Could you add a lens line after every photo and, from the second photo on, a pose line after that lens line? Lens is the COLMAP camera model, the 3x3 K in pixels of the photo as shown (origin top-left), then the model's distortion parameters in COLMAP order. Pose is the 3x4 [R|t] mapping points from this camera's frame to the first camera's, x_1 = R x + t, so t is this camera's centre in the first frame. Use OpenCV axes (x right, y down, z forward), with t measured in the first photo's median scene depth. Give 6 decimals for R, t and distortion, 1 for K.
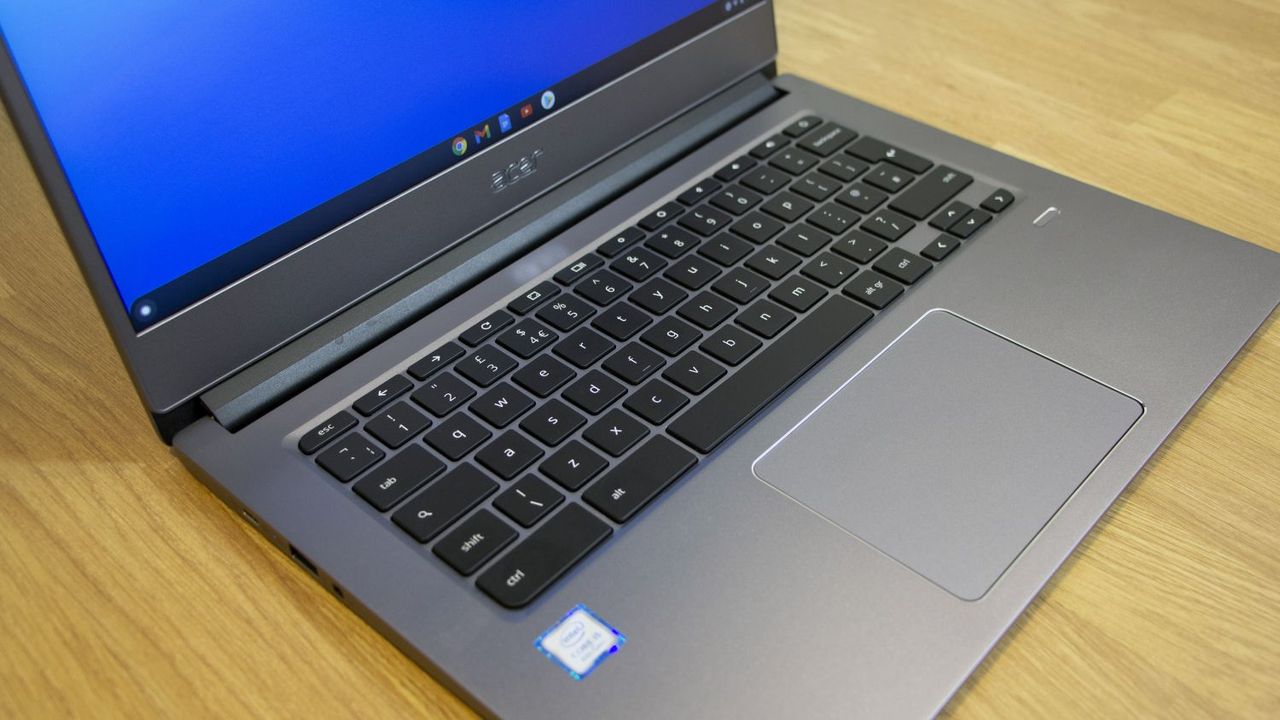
lens RADIAL K [[1257.8, 0, 645.2], [0, 1257.8, 376.3], [0, 0, 1]] dist [0.015730, 0.025258]
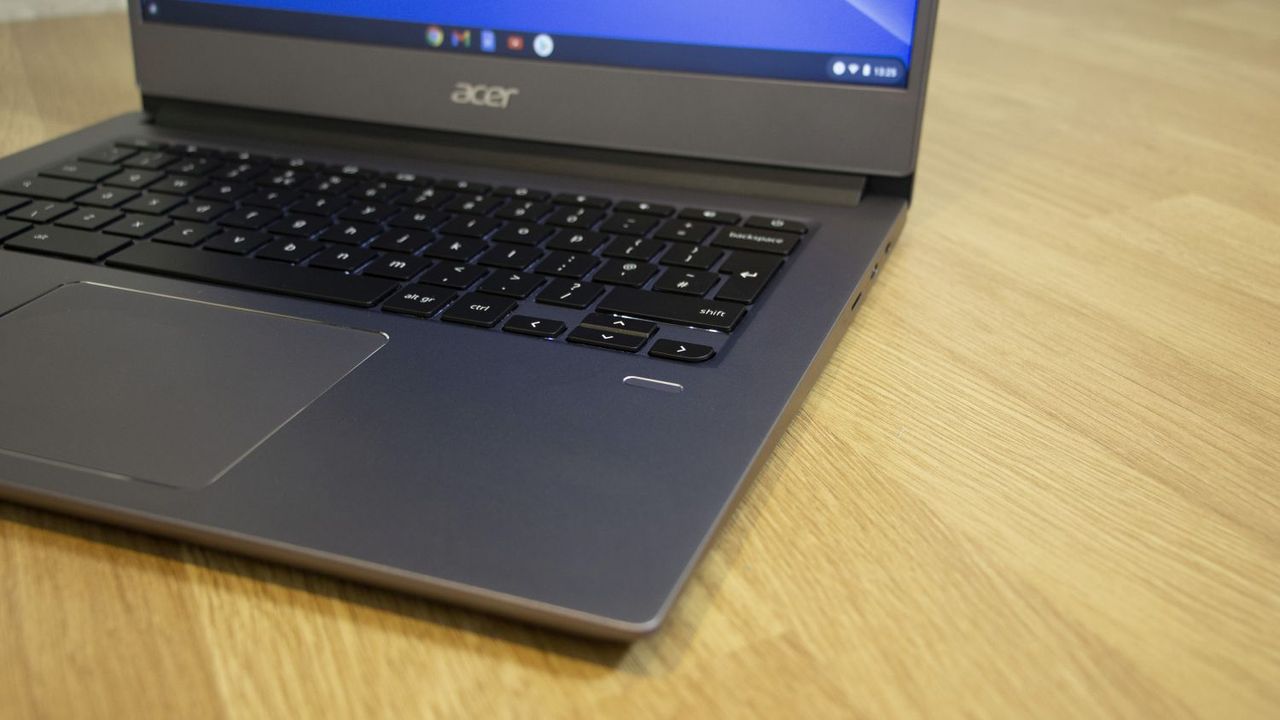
lens RADIAL K [[1252.0, 0, 640.0], [0, 1252.0, 360.0], [0, 0, 1]] dist [0.197001, -0.227501]
pose [[0.337112, 0.440952, -0.831815, 0.905796], [-0.598950, 0.782125, 0.171873, -0.257702], [0.726371, 0.440275, 0.527772, 0.693839]]
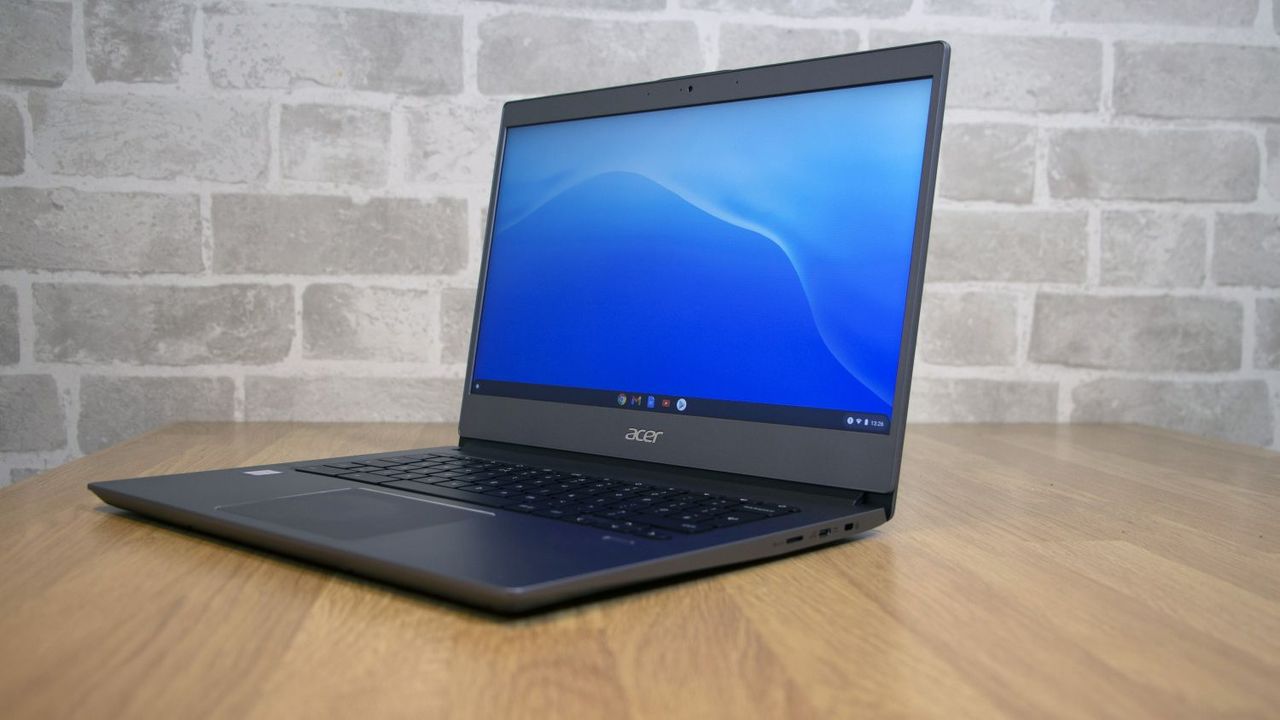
lens RADIAL K [[1248.3, 0, 642.0], [0, 1248.3, 387.9], [0, 0, 1]] dist [0.015743, 0.022484]
pose [[-0.012731, 0.091476, -0.995726, 1.437458], [-0.658796, 0.748353, 0.077174, -0.335201], [0.752214, 0.656962, 0.050737, 0.937650]]
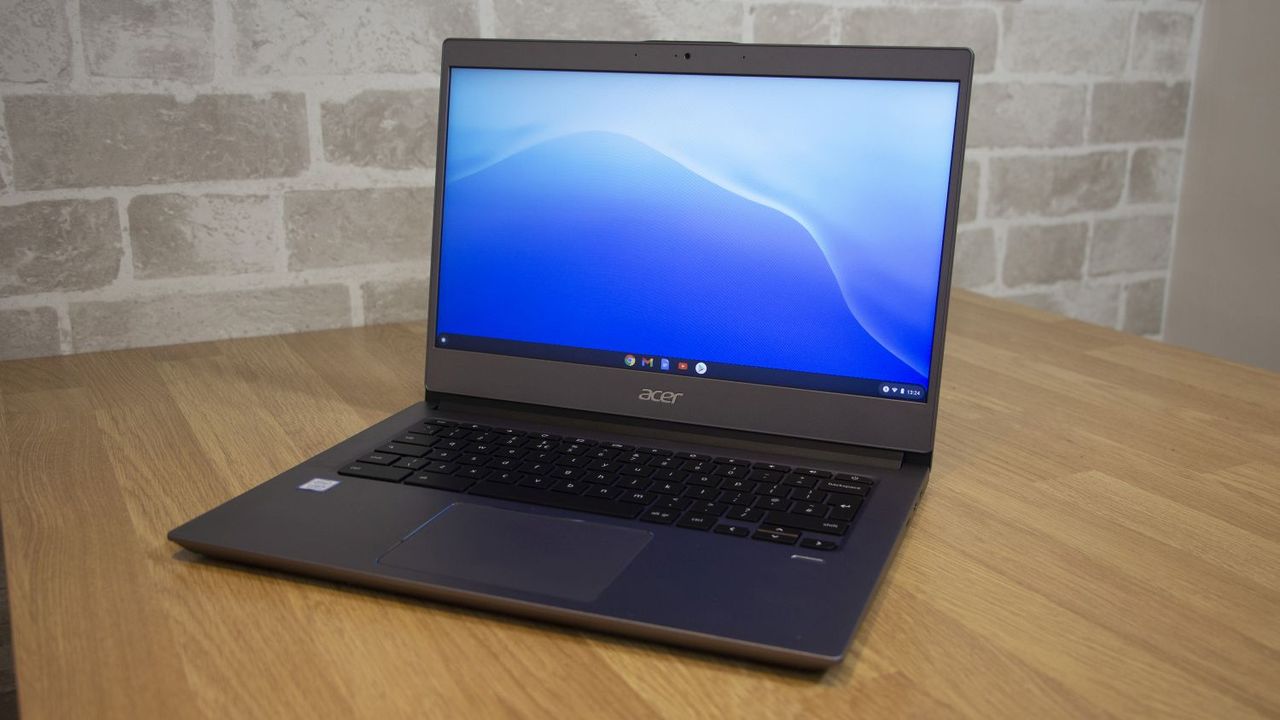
lens RADIAL K [[1257.8, 0, 645.2], [0, 1257.8, 376.3], [0, 0, 1]] dist [0.015730, 0.025258]
pose [[0.357465, 0.273570, -0.892961, 1.368953], [-0.620442, 0.784210, -0.008119, -0.166607], [0.698048, 0.556932, 0.450062, 0.276725]]
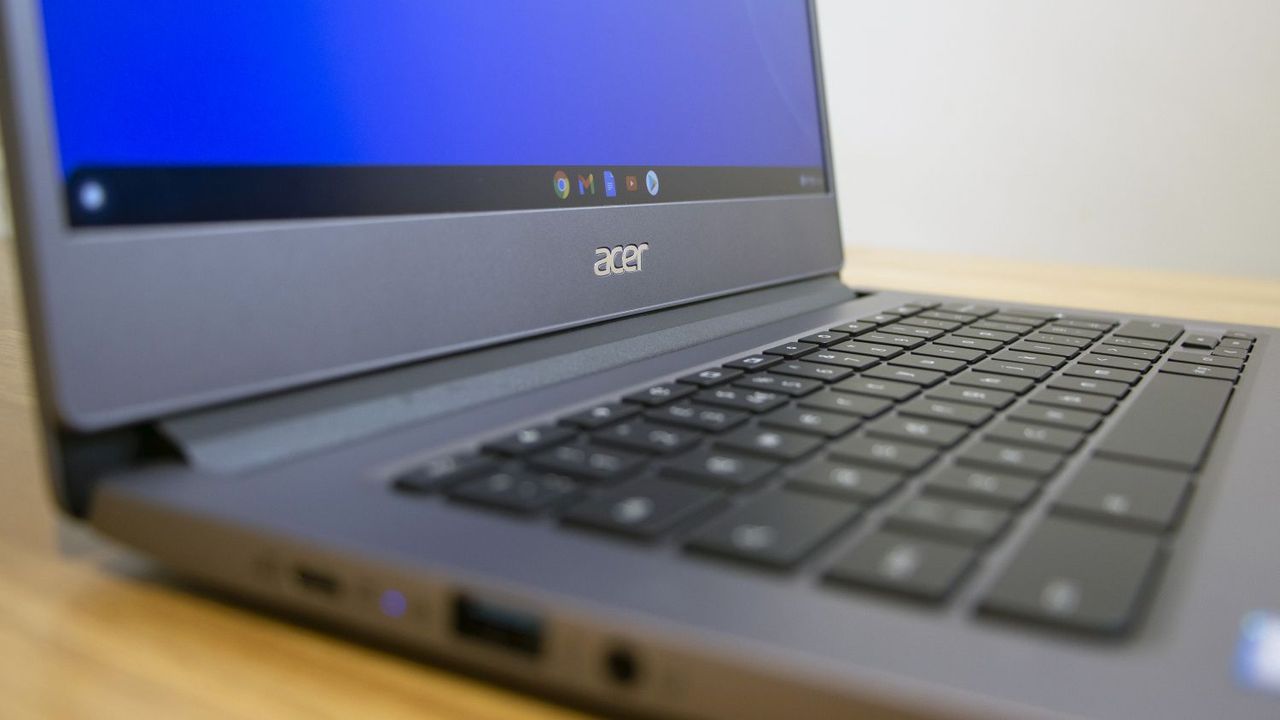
lens RADIAL K [[1235.7, 0, 638.6], [0, 1235.7, 311.5], [0, 0, 1]] dist [0.010271, 0.012082]
pose [[0.974593, 0.020039, 0.223085, -0.252772], [0.103547, 0.842859, -0.528079, 0.218263], [-0.198611, 0.537762, 0.819369, 0.505042]]
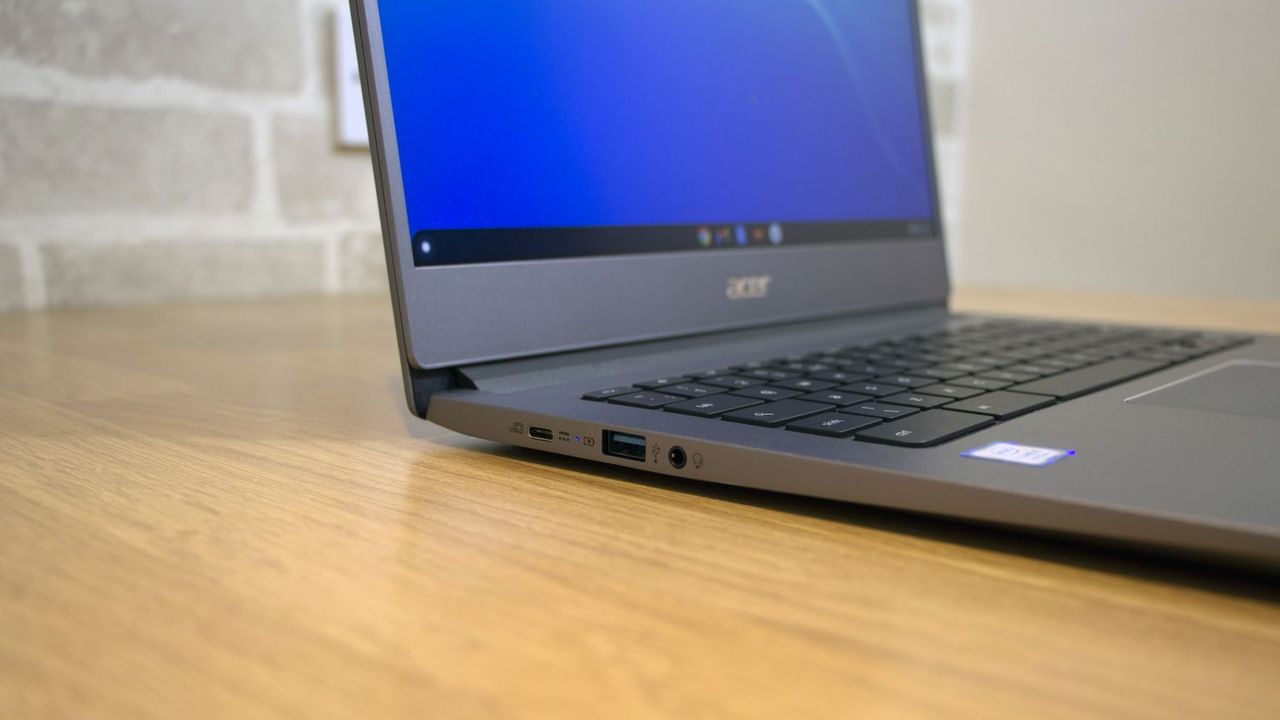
lens RADIAL K [[1257.8, 0, 645.2], [0, 1257.8, 376.3], [0, 0, 1]] dist [0.015730, 0.025258]
pose [[0.999095, 0.012793, 0.040559, -0.233273], [0.010929, 0.844422, -0.535567, 0.433635], [-0.041100, 0.535526, 0.843518, 0.240446]]
